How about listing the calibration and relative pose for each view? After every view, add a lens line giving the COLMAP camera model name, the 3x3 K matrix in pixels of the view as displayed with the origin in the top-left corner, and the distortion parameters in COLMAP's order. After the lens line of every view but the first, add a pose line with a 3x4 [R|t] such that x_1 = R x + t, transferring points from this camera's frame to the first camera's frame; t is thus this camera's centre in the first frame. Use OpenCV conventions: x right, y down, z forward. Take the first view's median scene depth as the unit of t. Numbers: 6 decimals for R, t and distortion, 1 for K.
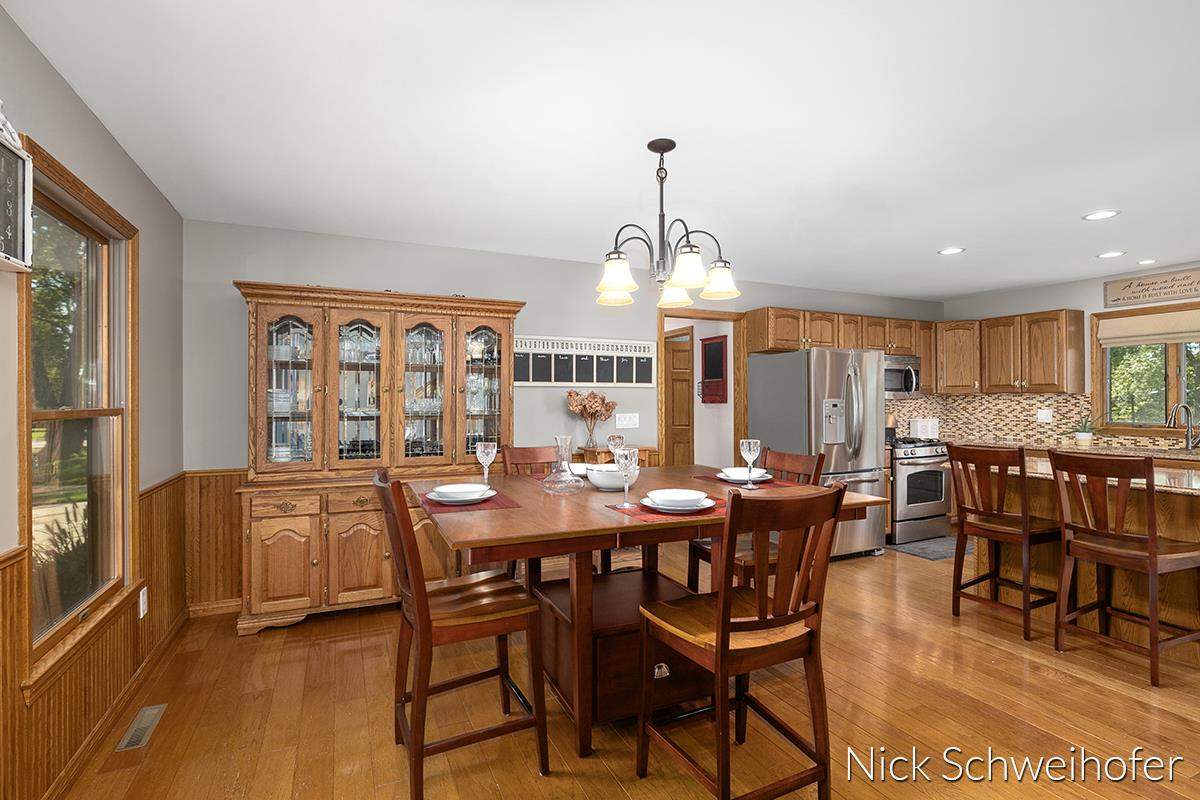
lens RADIAL K [[595.3, 0, 600.0], [0, 595.3, 400.0], [0, 0, 1]] dist [-0.001310, -0.000134]
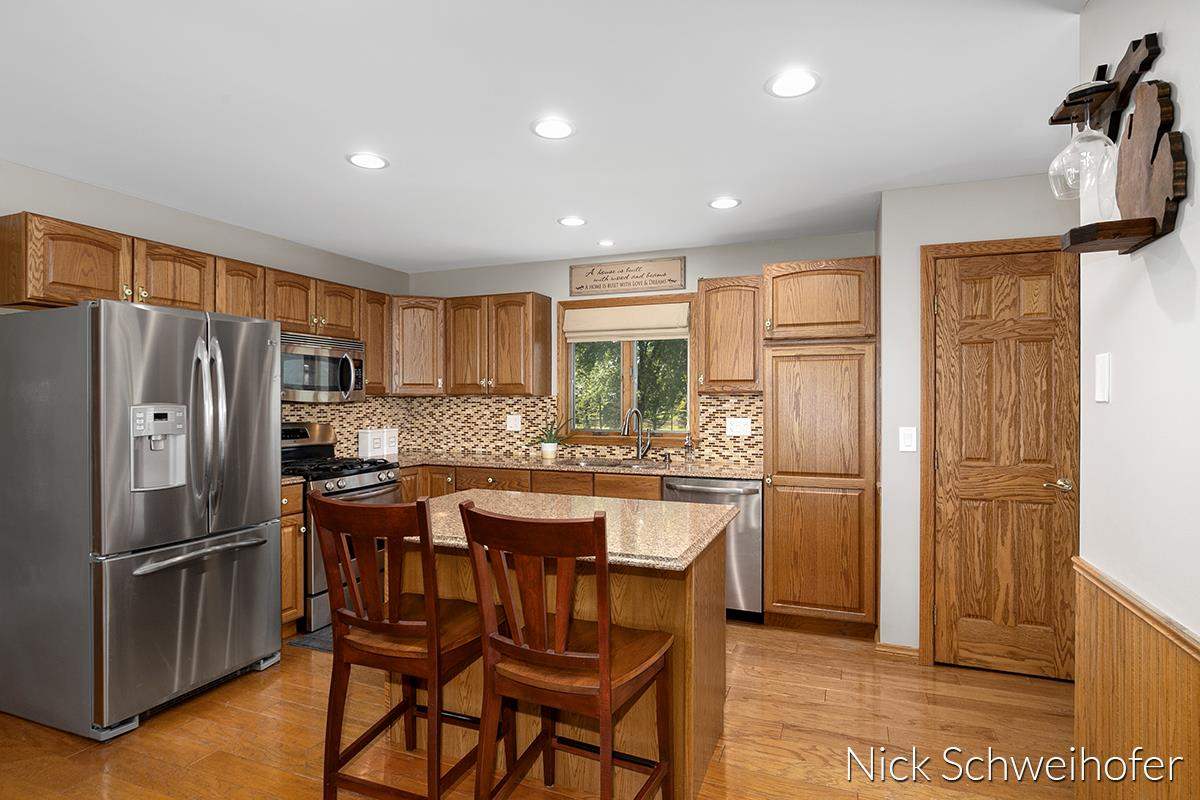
lens RADIAL K [[632.2, 0, 600.0], [0, 632.2, 400.0], [0, 0, 1]] dist [0.002138, 0.001052]
pose [[0.745242, 0.003215, 0.666786, 0.263280], [-0.005536, 0.999984, 0.001366, -0.006751], [-0.666771, -0.004709, 0.745248, 0.279790]]
